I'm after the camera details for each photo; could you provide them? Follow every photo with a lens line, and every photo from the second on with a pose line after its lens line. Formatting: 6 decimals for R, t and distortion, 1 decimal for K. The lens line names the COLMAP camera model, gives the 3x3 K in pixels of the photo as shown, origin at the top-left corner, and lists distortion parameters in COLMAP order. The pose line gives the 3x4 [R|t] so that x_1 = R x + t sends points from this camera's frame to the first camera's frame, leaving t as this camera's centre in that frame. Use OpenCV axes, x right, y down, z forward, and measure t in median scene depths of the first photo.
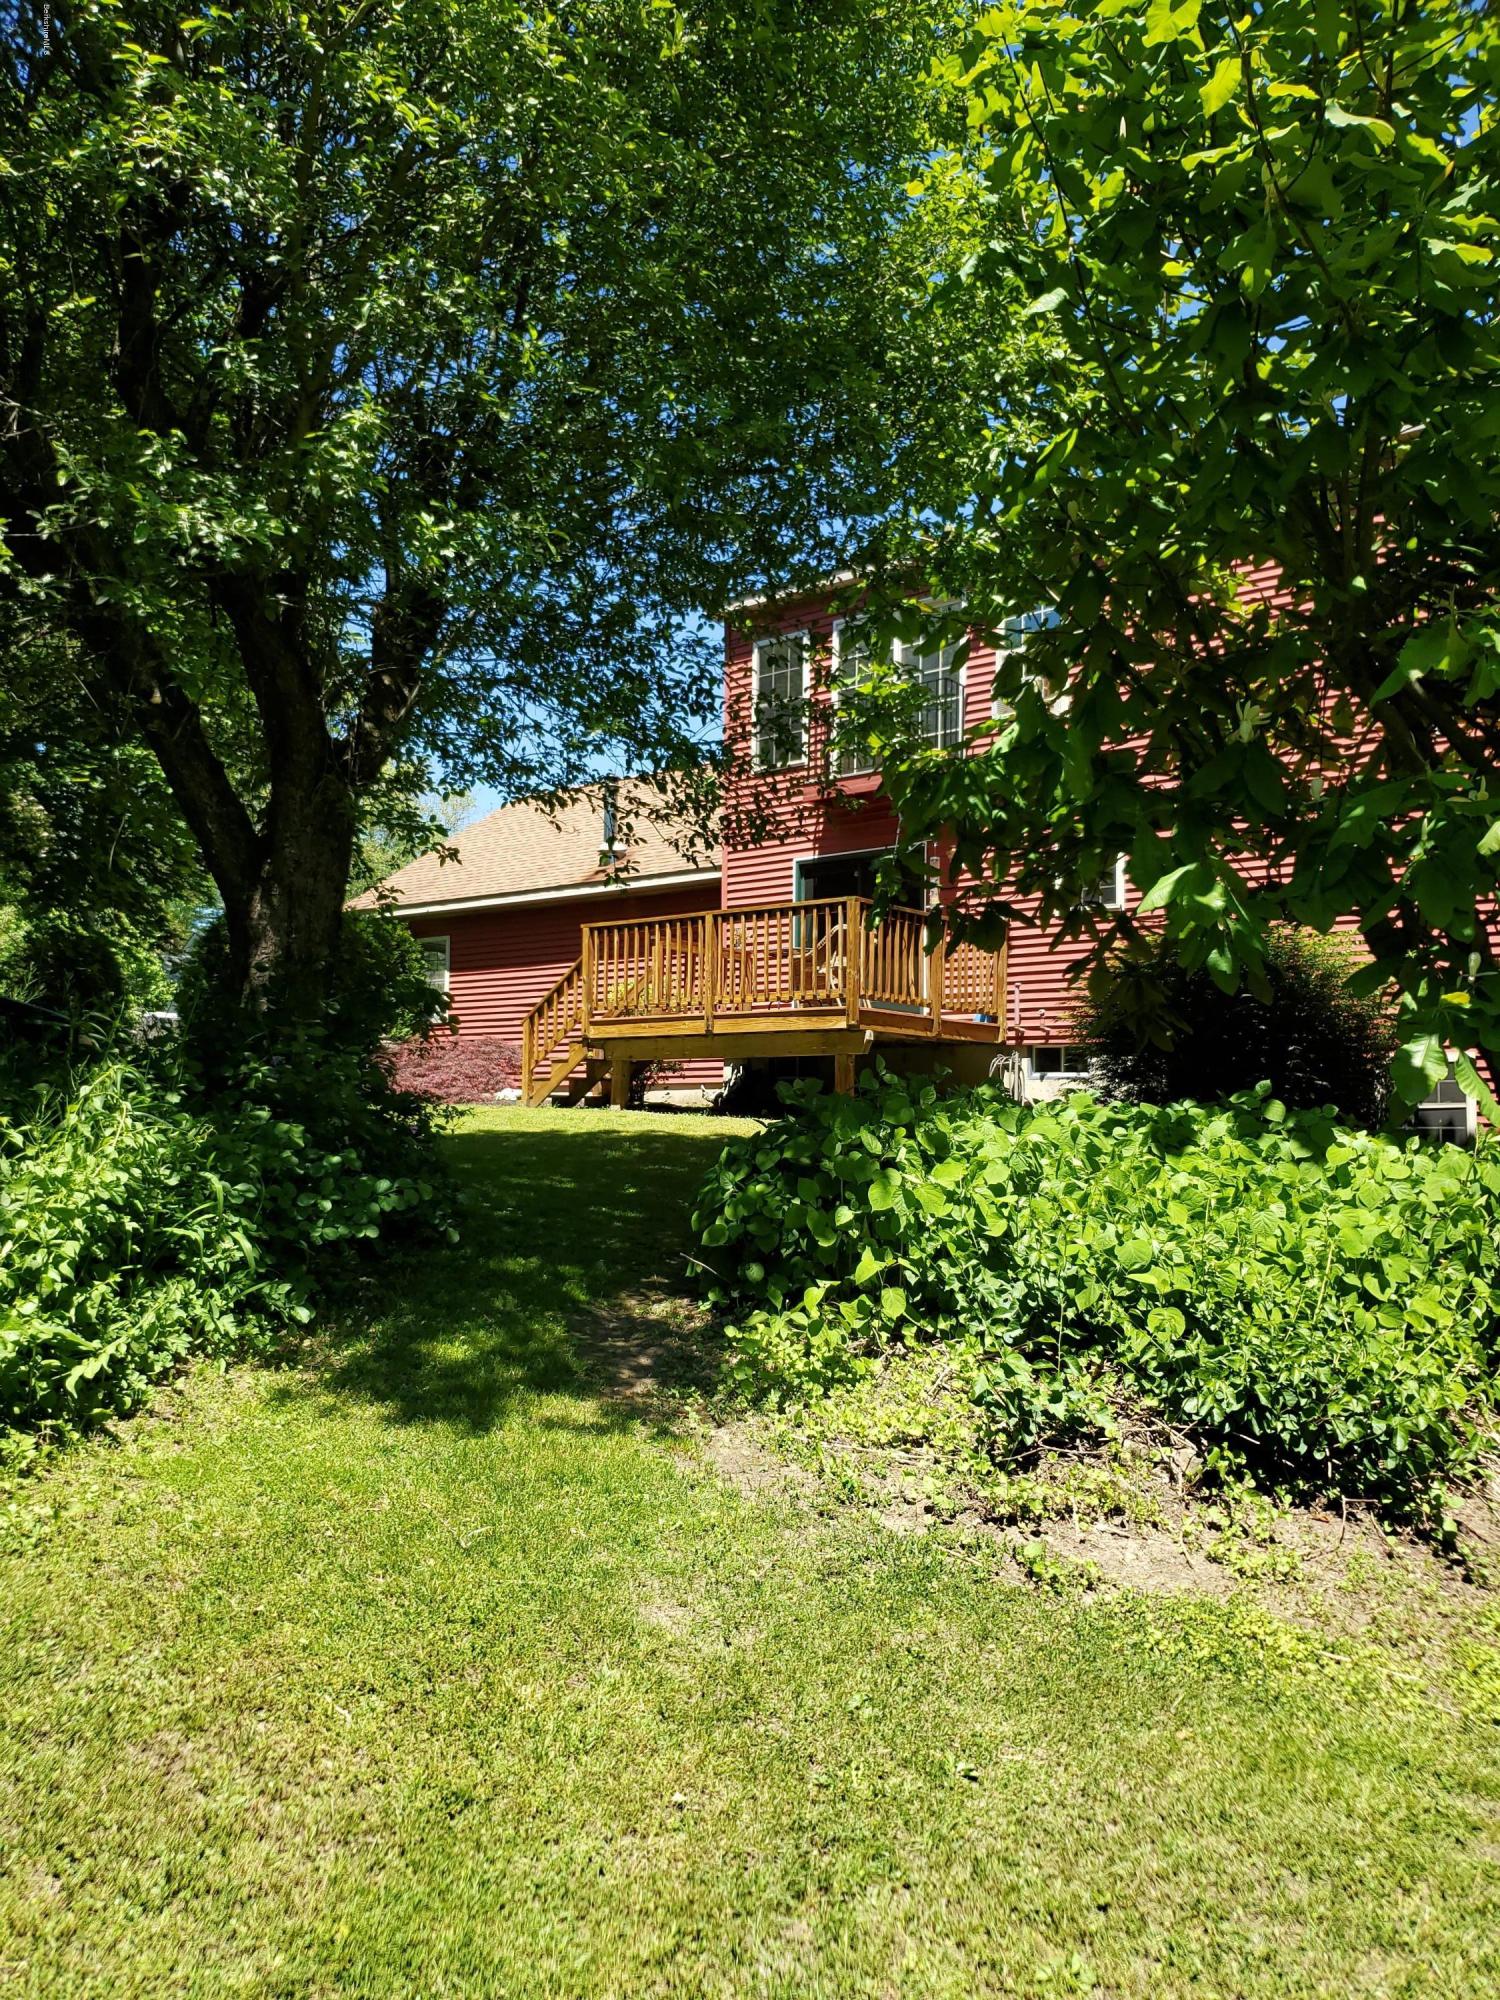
lens RADIAL K [[1503.7, 0, 748.7], [0, 1503.7, 999.3], [0, 0, 1]] dist [0.010954, -0.000181]
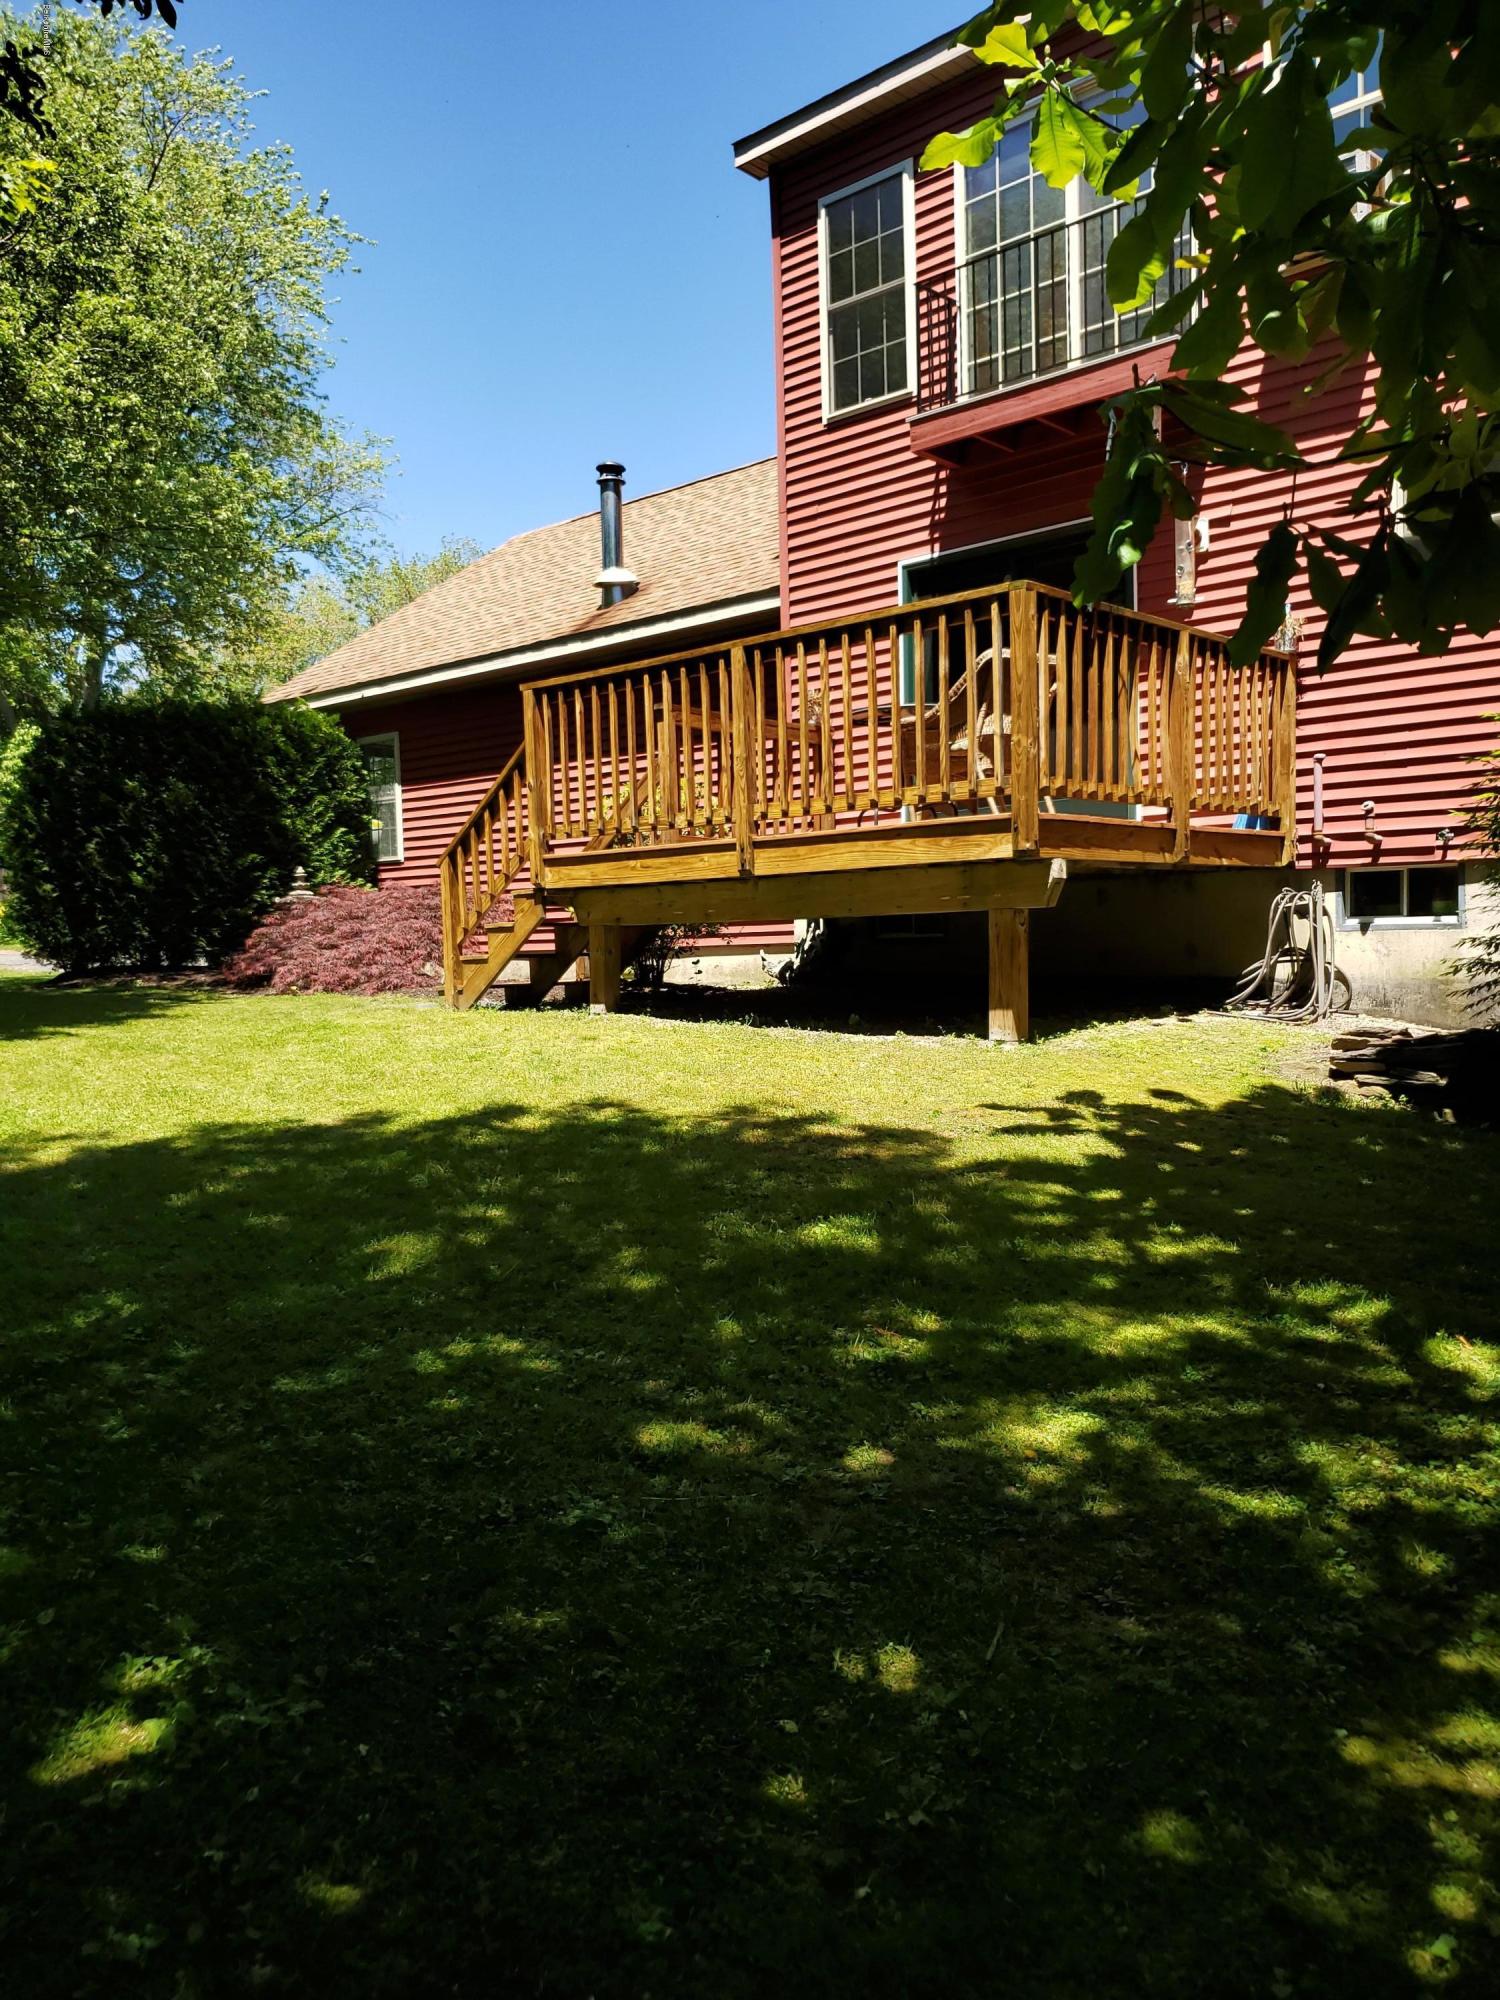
lens RADIAL K [[1503.7, 0, 751.7], [0, 1503.7, 1013.3], [0, 0, 1]] dist [0.010954, -0.000181]
pose [[0.996541, -0.034911, -0.075417, 0.013014], [0.044905, 0.989803, 0.135177, -0.000878], [0.069929, -0.138096, 0.987947, 0.443567]]
